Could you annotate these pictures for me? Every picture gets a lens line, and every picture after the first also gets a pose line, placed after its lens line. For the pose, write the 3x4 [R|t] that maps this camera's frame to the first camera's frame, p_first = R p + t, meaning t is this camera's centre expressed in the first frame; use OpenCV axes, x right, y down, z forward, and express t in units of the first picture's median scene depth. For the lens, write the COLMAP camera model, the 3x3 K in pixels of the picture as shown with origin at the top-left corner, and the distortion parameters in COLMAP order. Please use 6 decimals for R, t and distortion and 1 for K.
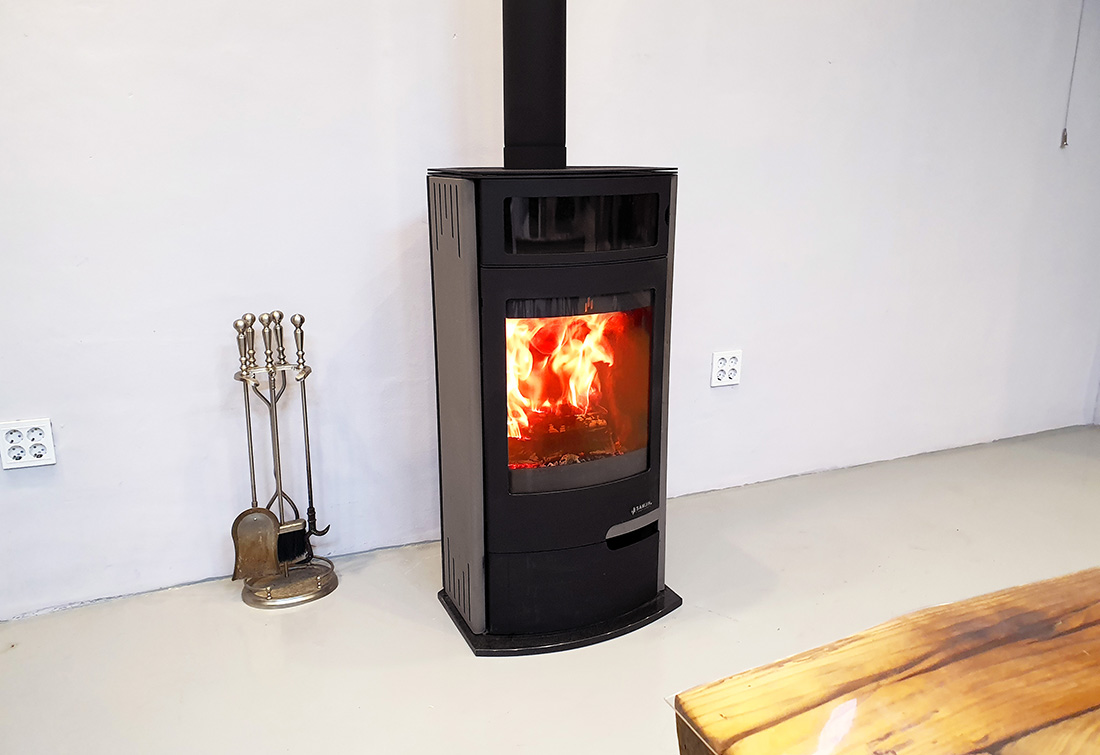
lens RADIAL K [[876.9, 0, 552.8], [0, 876.9, 362.2], [0, 0, 1]] dist [0.004888, 0.000148]
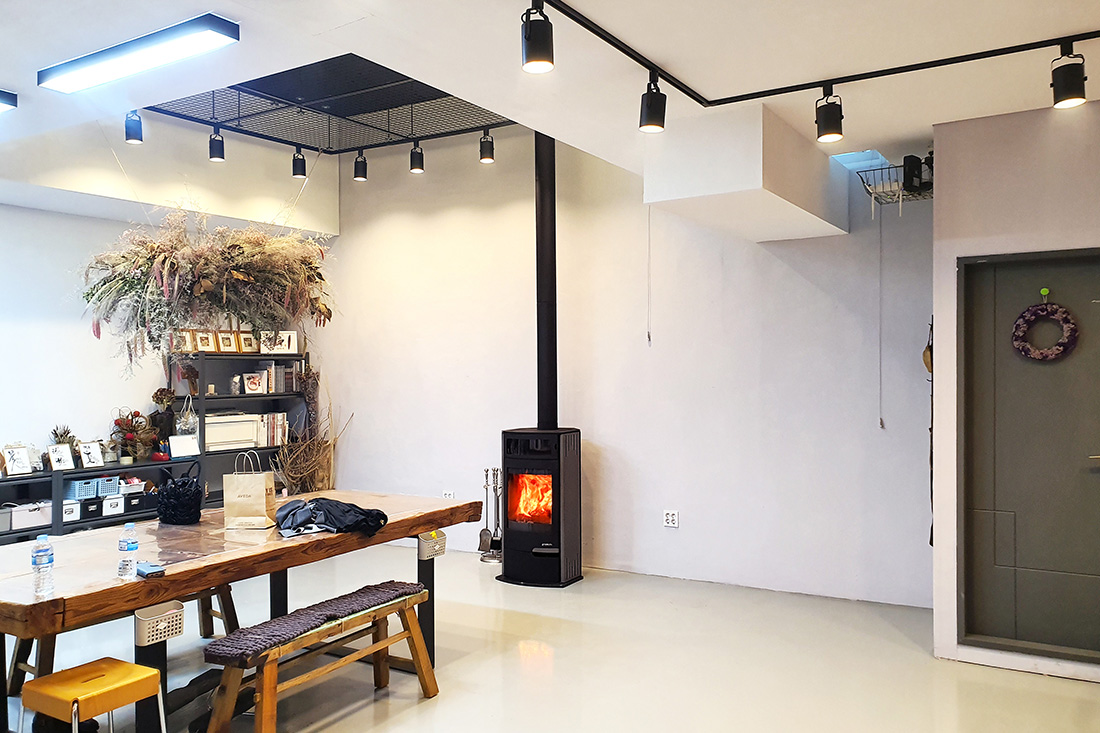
lens RADIAL K [[868.6, 0, 550.0], [0, 868.6, 366.5], [0, 0, 1]] dist [-0.002776, -0.000625]
pose [[0.579627, -0.003425, -0.814875, 2.339302], [-0.172859, 0.976717, -0.127061, -0.047231], [0.796337, 0.214506, 0.565539, -0.708035]]
